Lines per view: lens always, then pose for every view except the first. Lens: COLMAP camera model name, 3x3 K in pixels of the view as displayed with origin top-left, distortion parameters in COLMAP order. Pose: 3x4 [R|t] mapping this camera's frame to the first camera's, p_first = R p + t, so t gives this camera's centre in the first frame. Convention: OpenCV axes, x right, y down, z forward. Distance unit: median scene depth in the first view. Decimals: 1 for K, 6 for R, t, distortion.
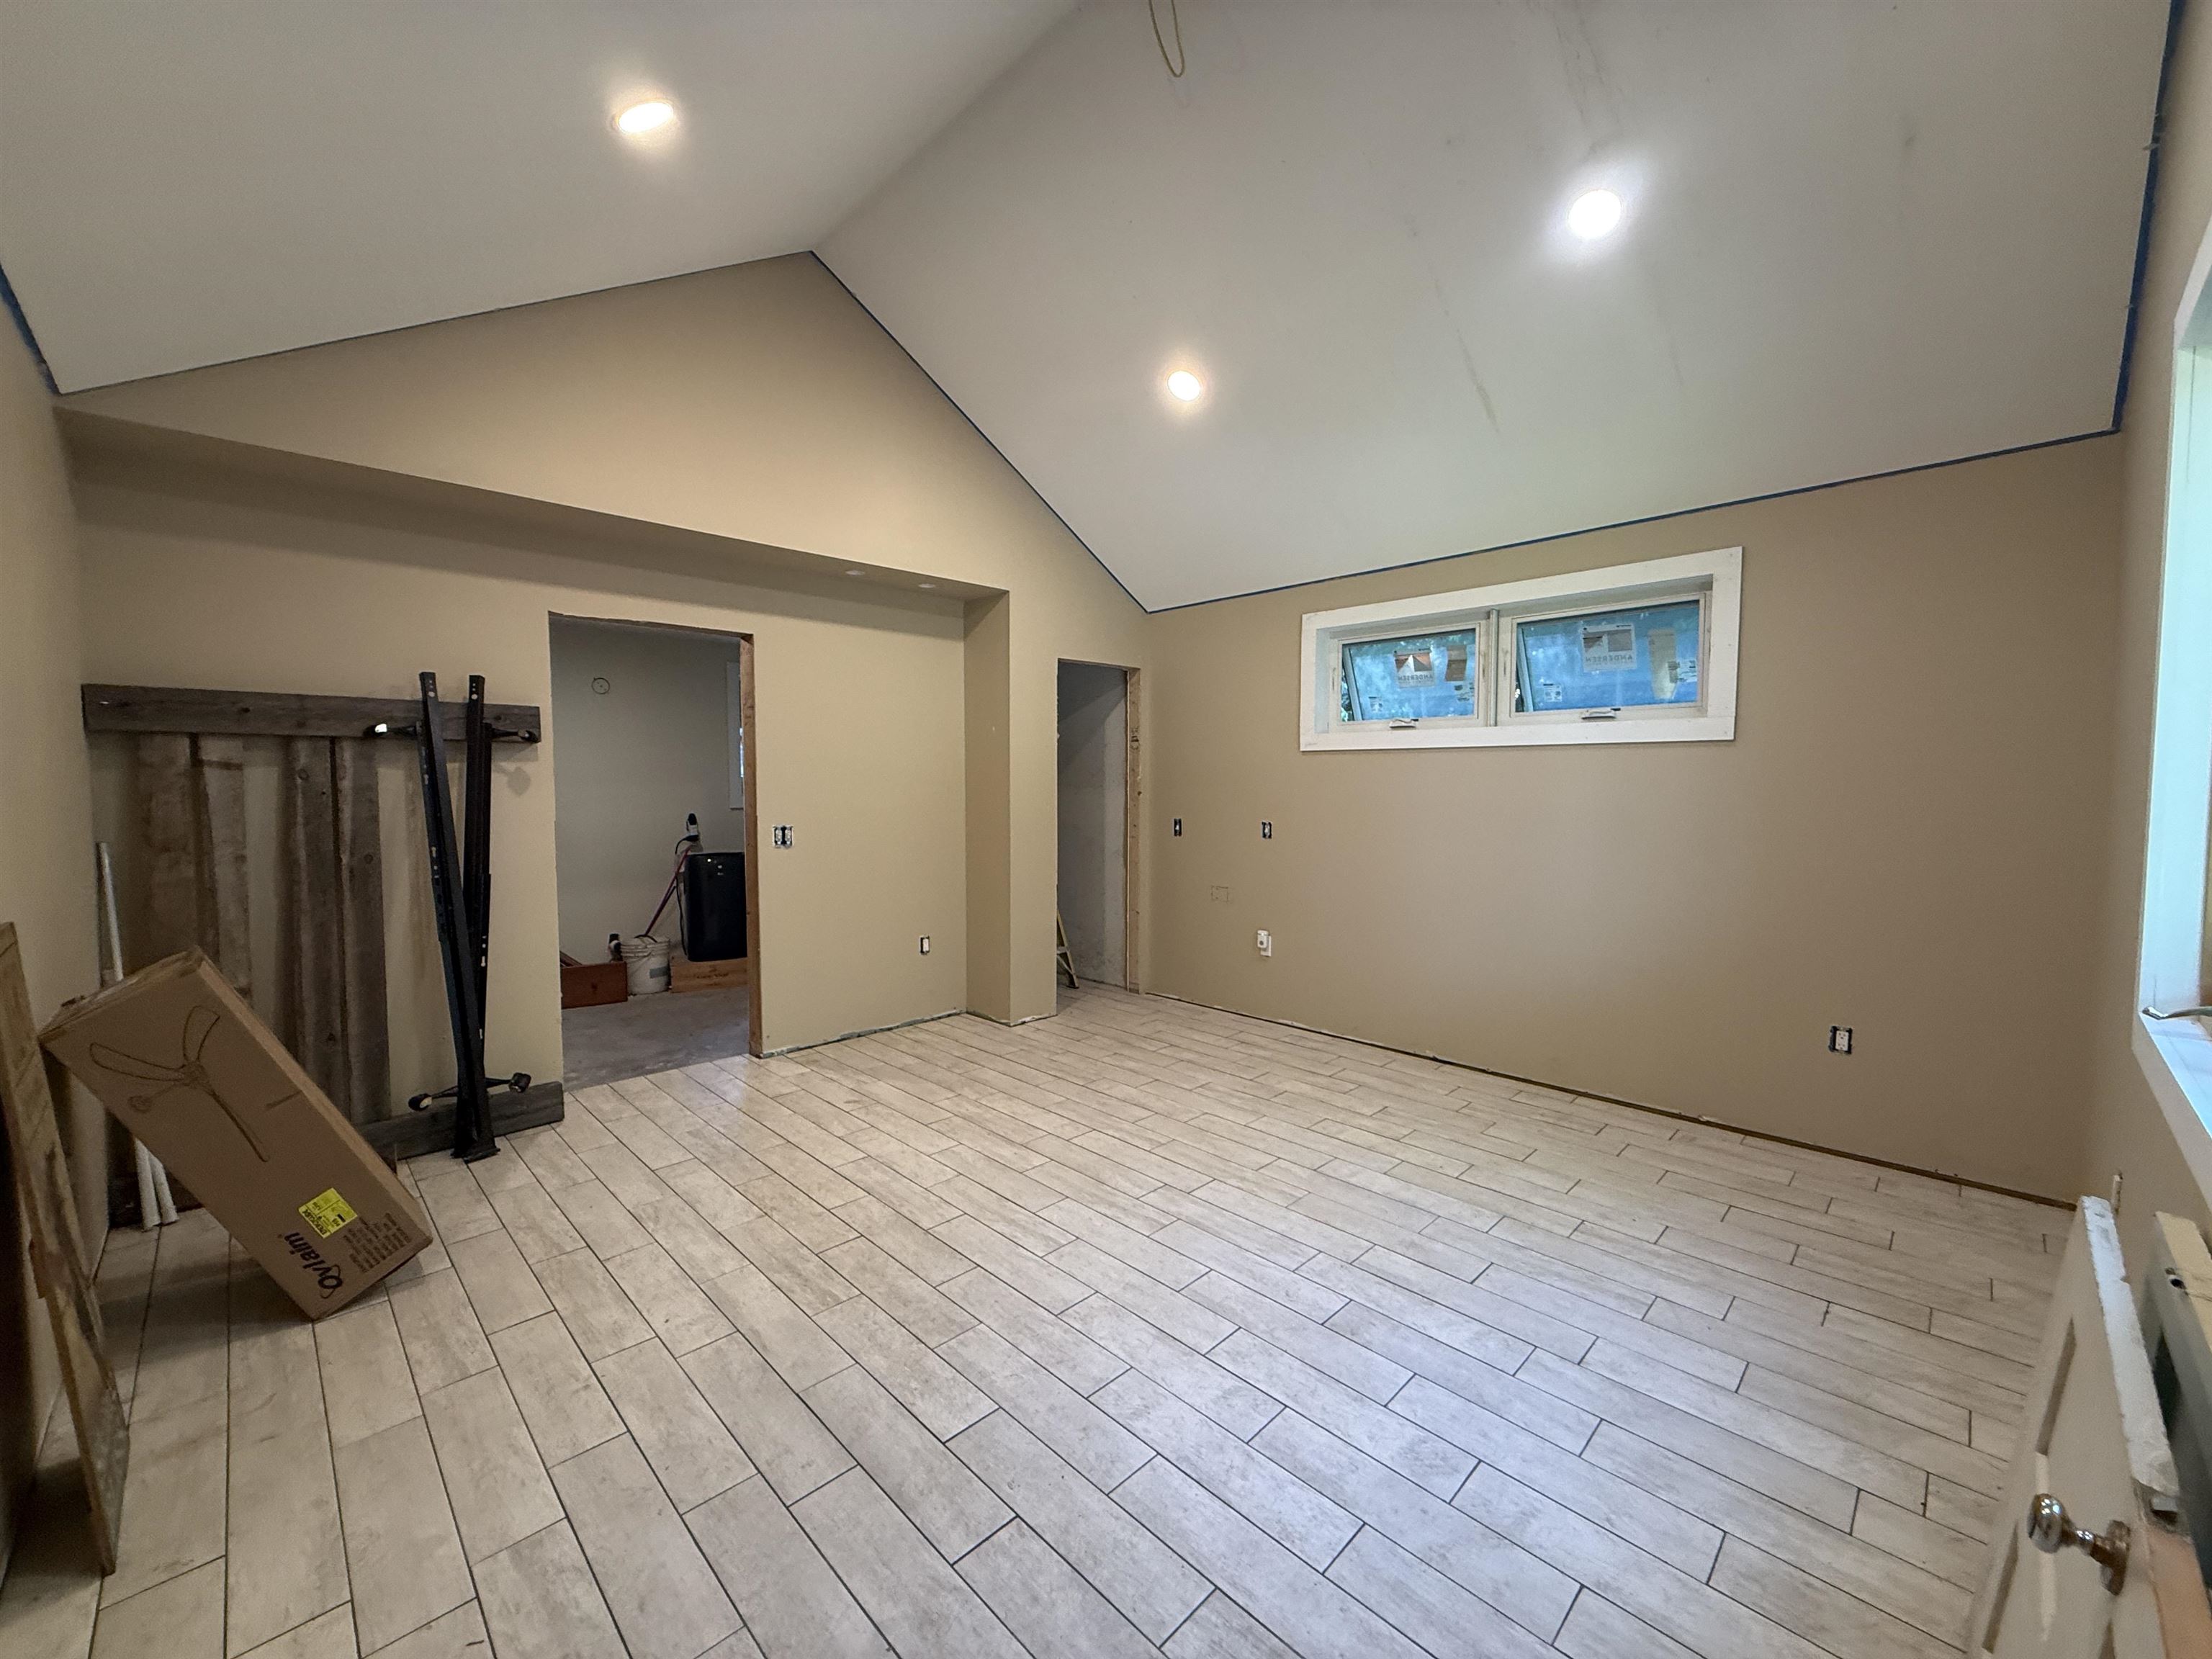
lens RADIAL K [[879.6, 0, 1104.3], [0, 879.6, 829.8], [0, 0, 1]] dist [0.001579, -0.000759]
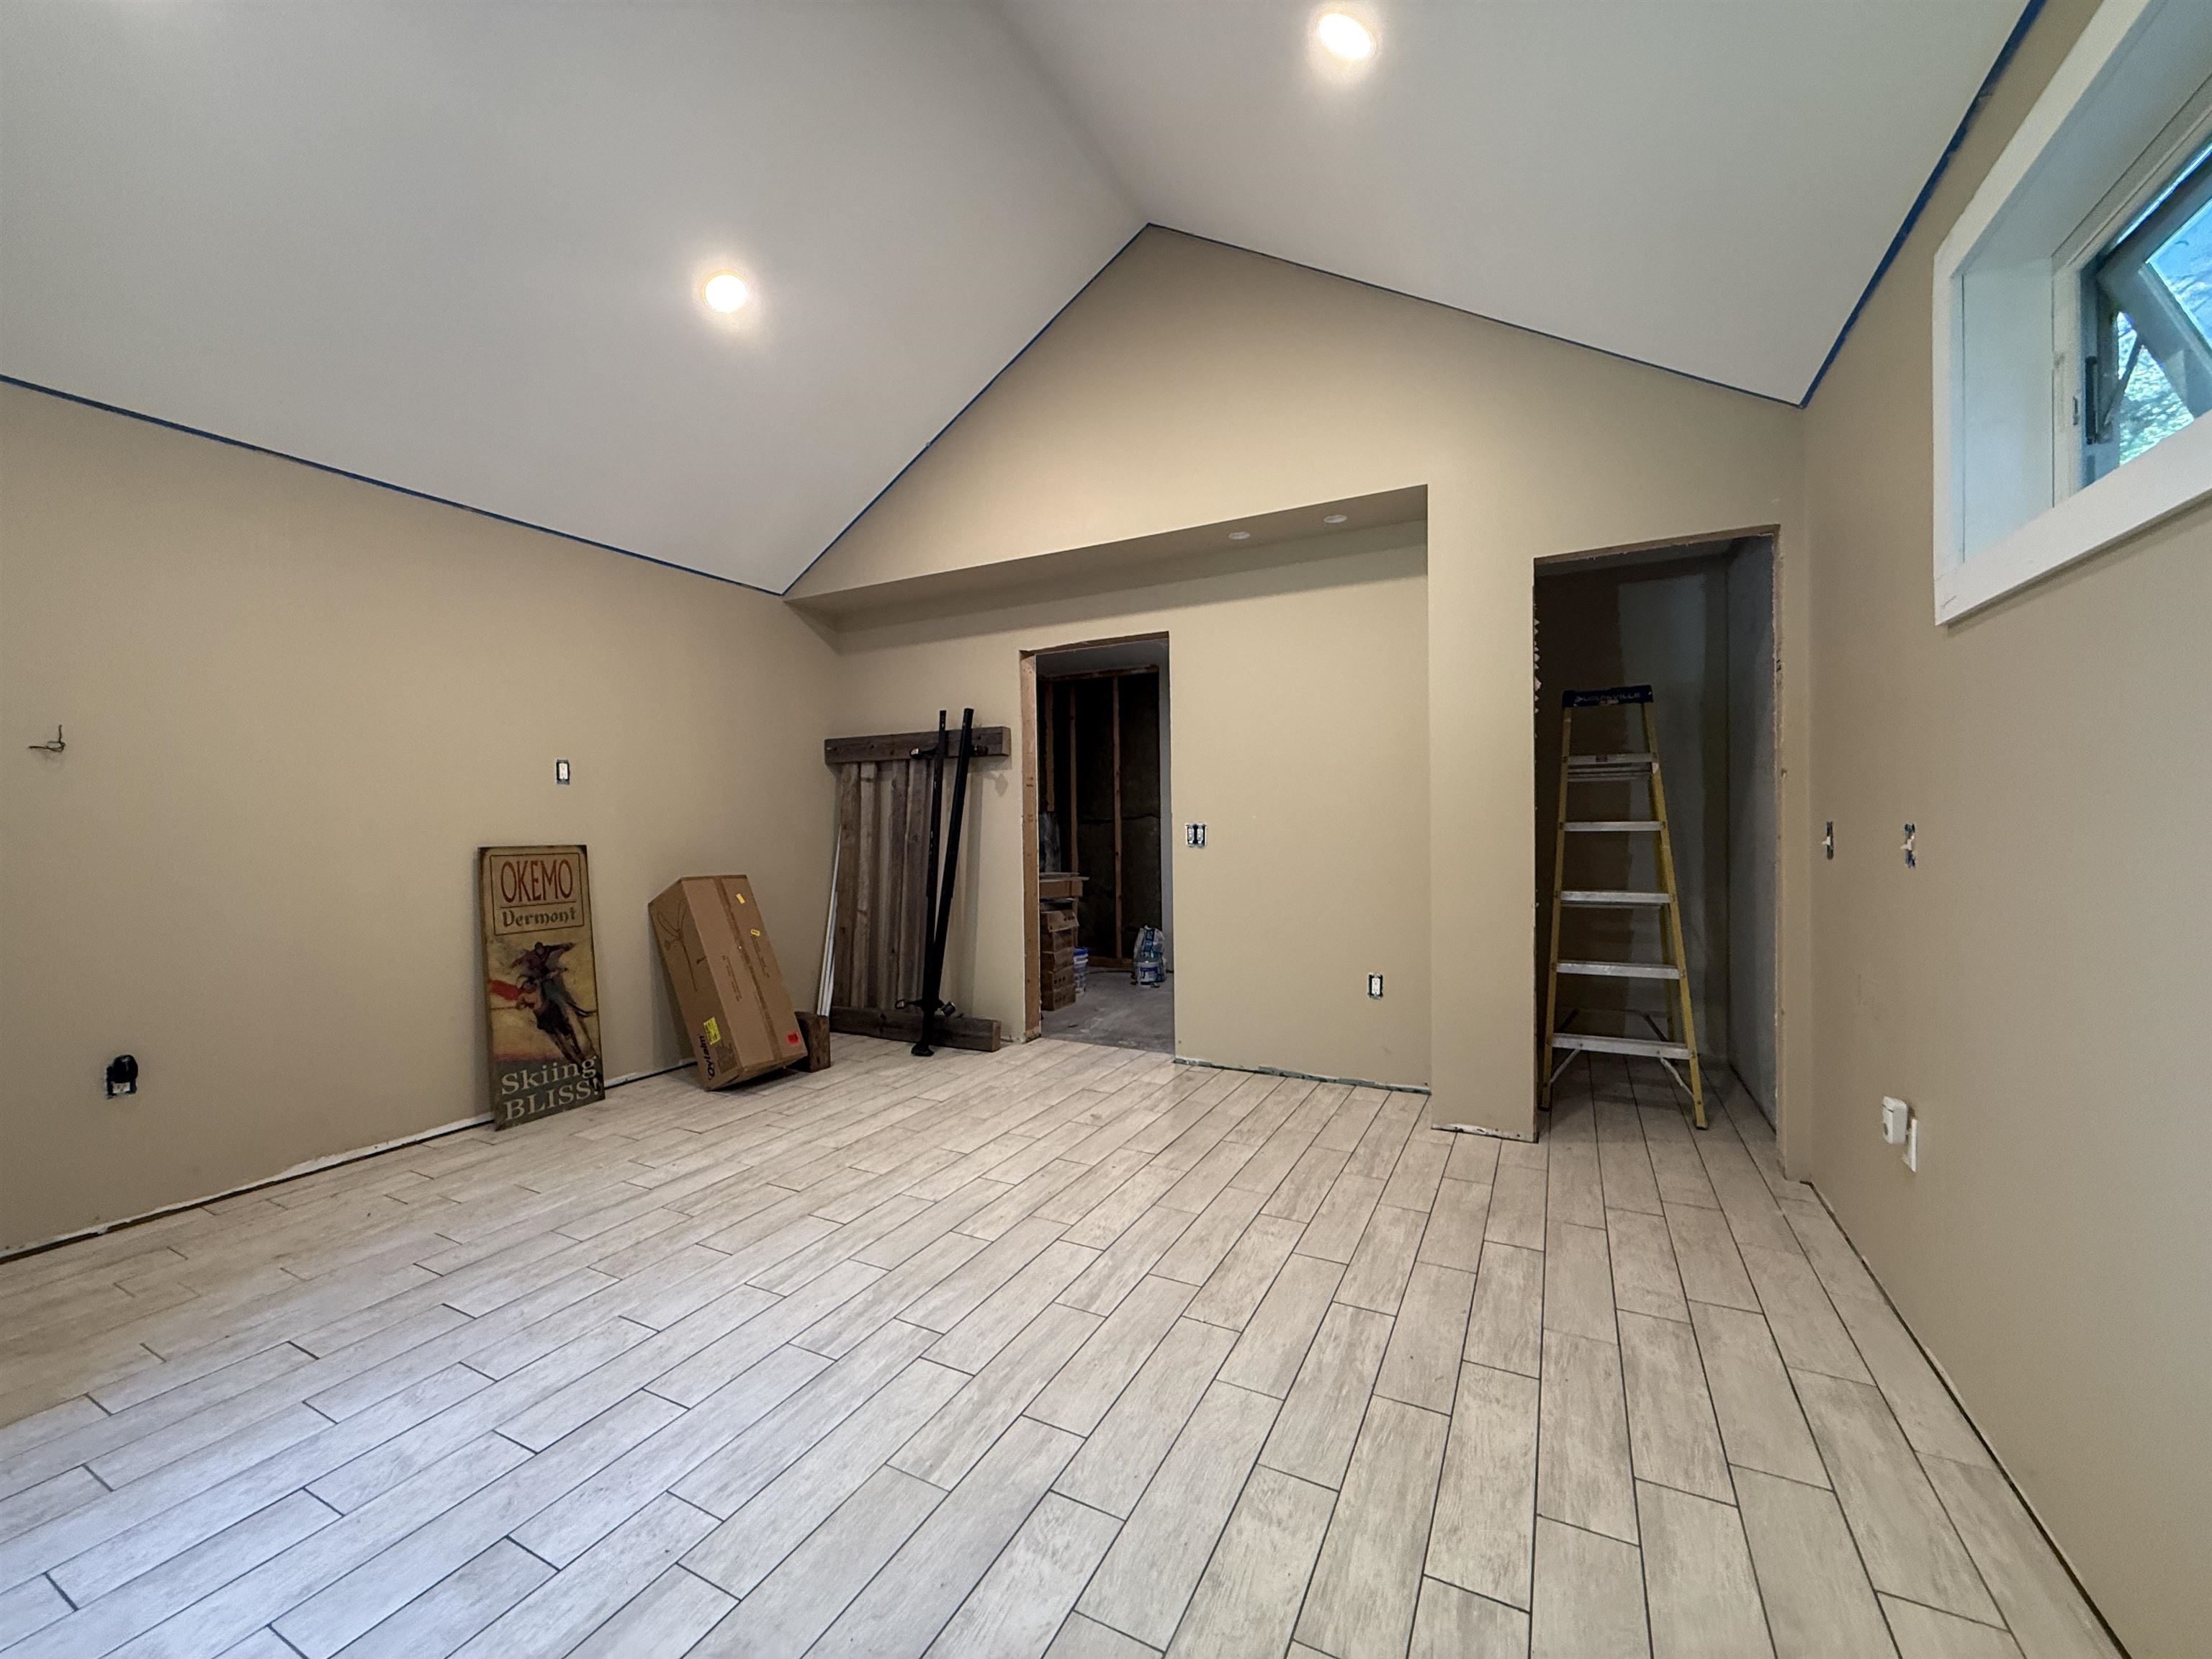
lens RADIAL K [[879.6, 0, 1099.1], [0, 879.6, 826.7], [0, 0, 1]] dist [0.001579, -0.000759]
pose [[0.300644, 0.002075, -0.953734, 0.654089], [-0.038502, 0.999209, -0.009963, 0.014820], [0.952959, 0.039716, 0.300486, 0.782886]]
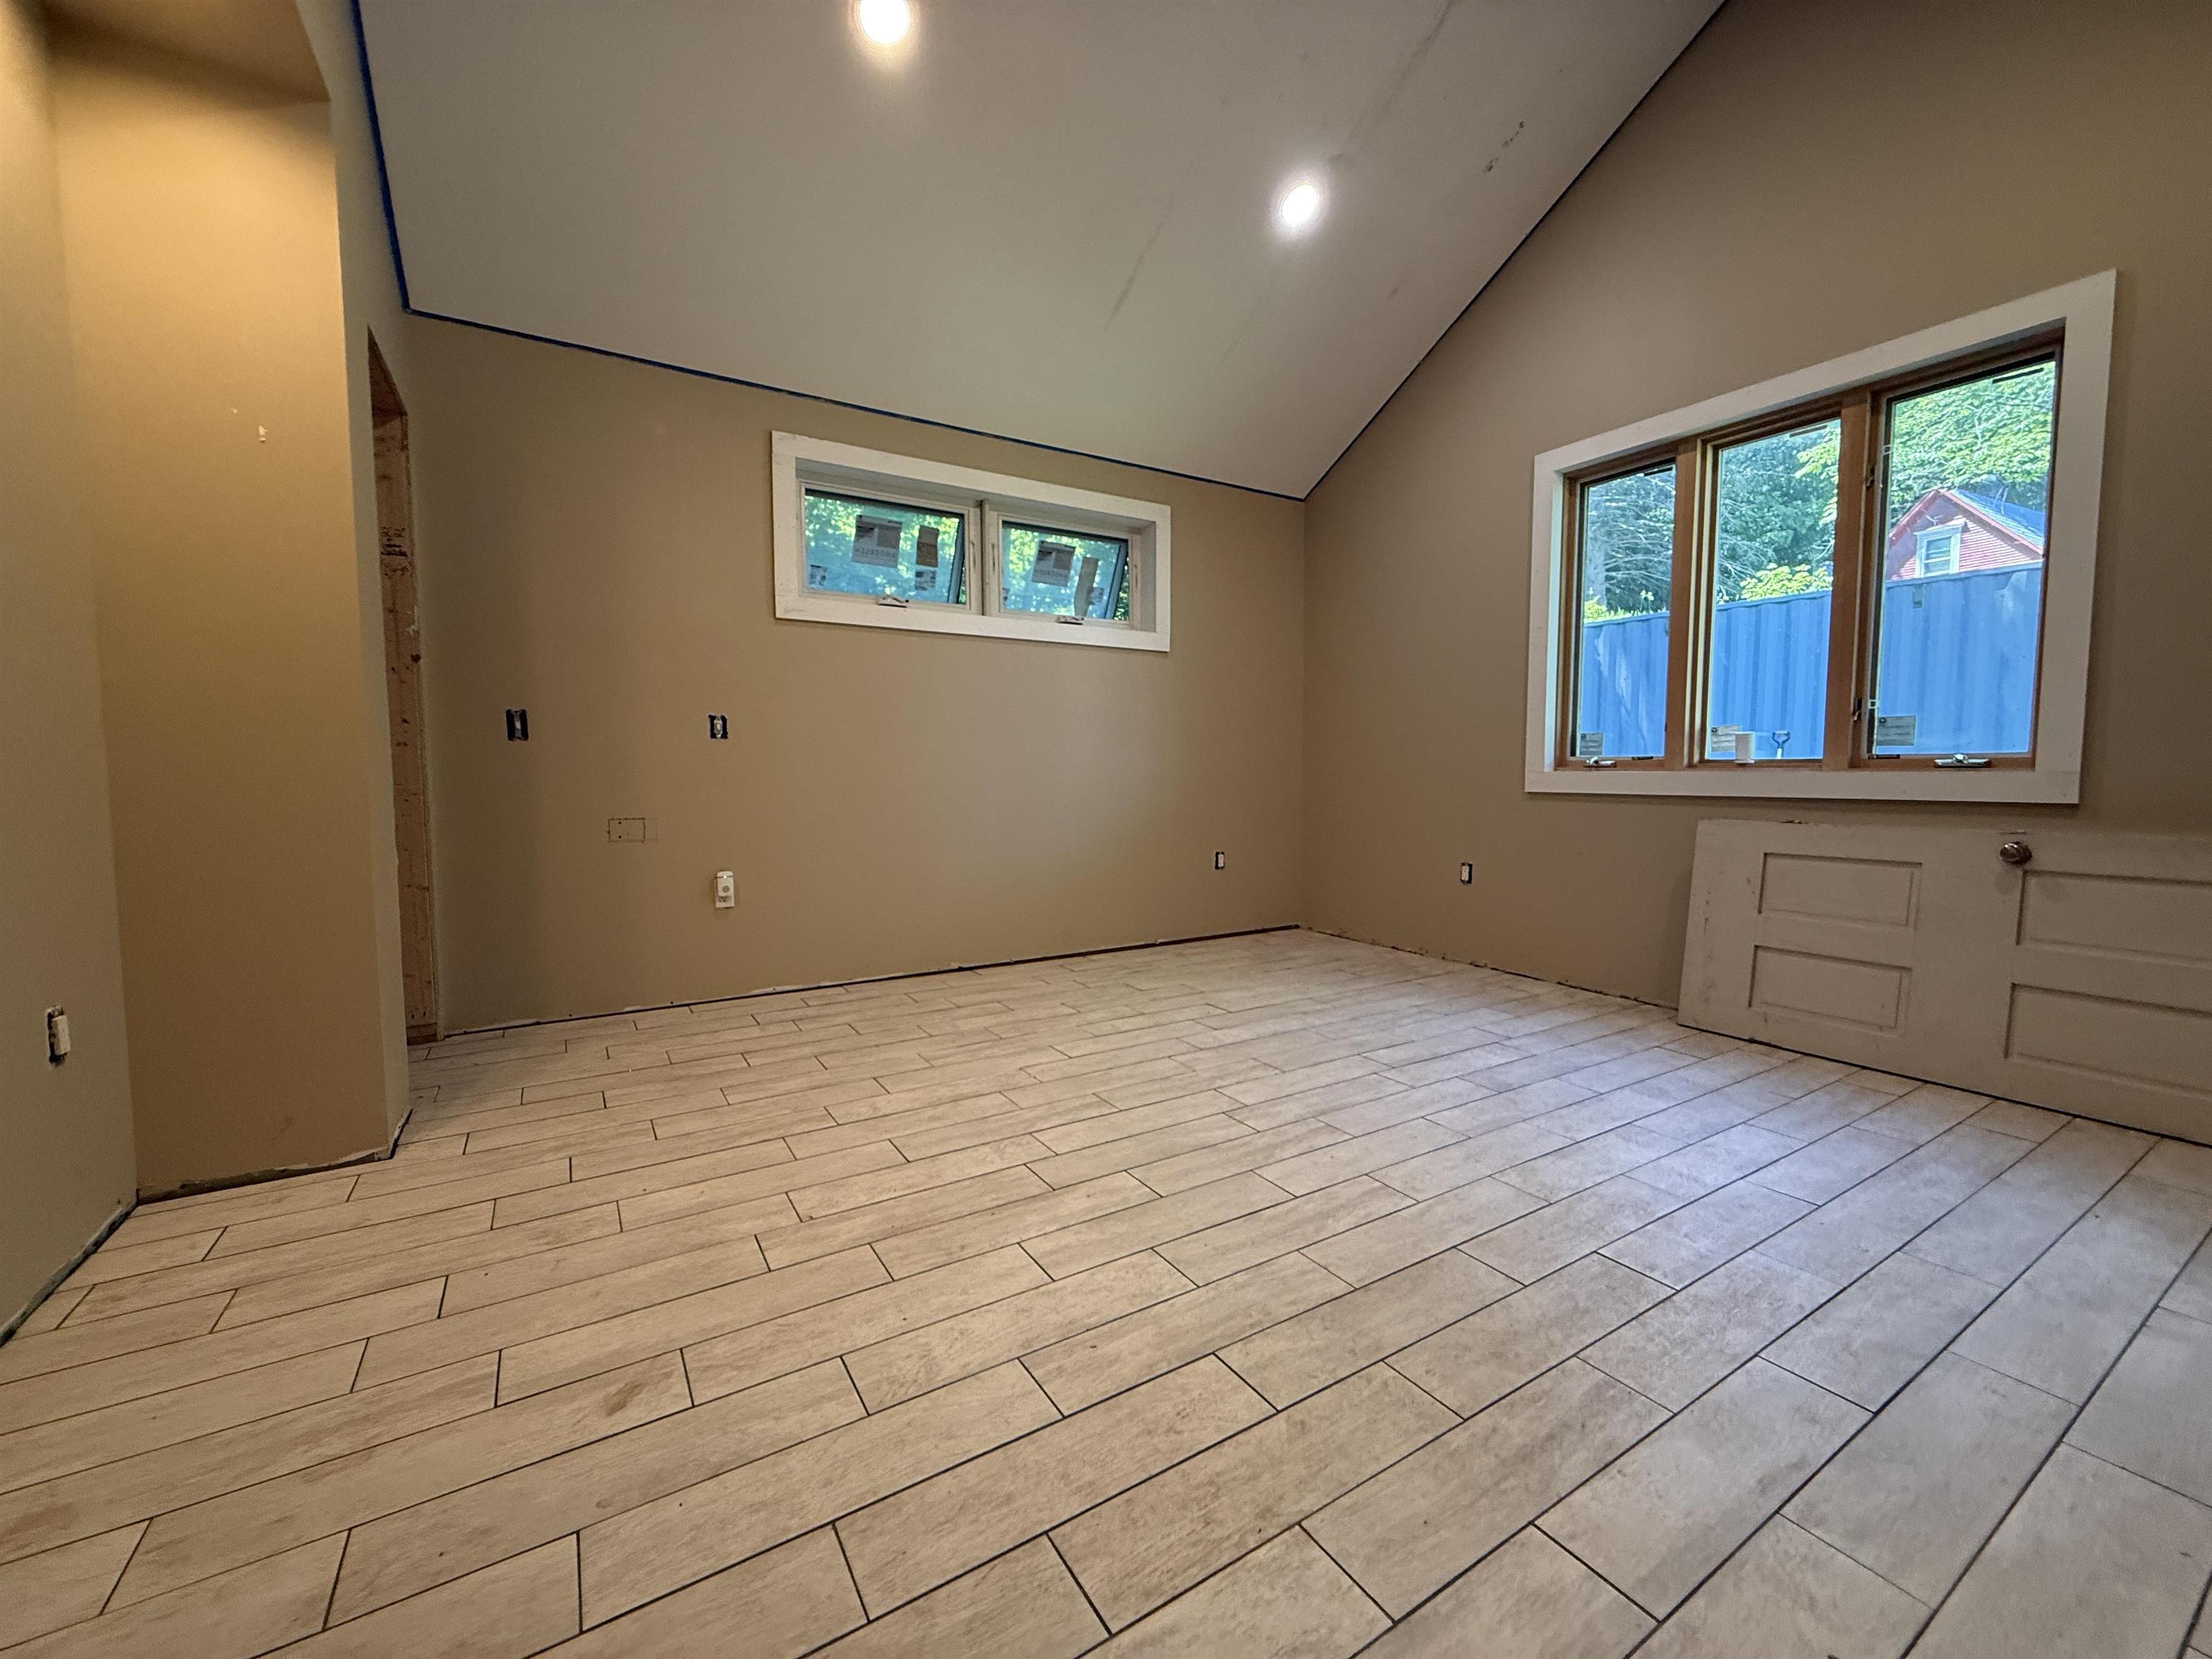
lens RADIAL K [[879.6, 0, 1099.3], [0, 879.6, 828.9], [0, 0, 1]] dist [0.001579, -0.000759]
pose [[0.225990, -0.066915, 0.971829, -0.620466], [0.054118, 0.996960, 0.056061, 0.084503], [-0.972625, 0.039924, 0.228924, 0.801280]]
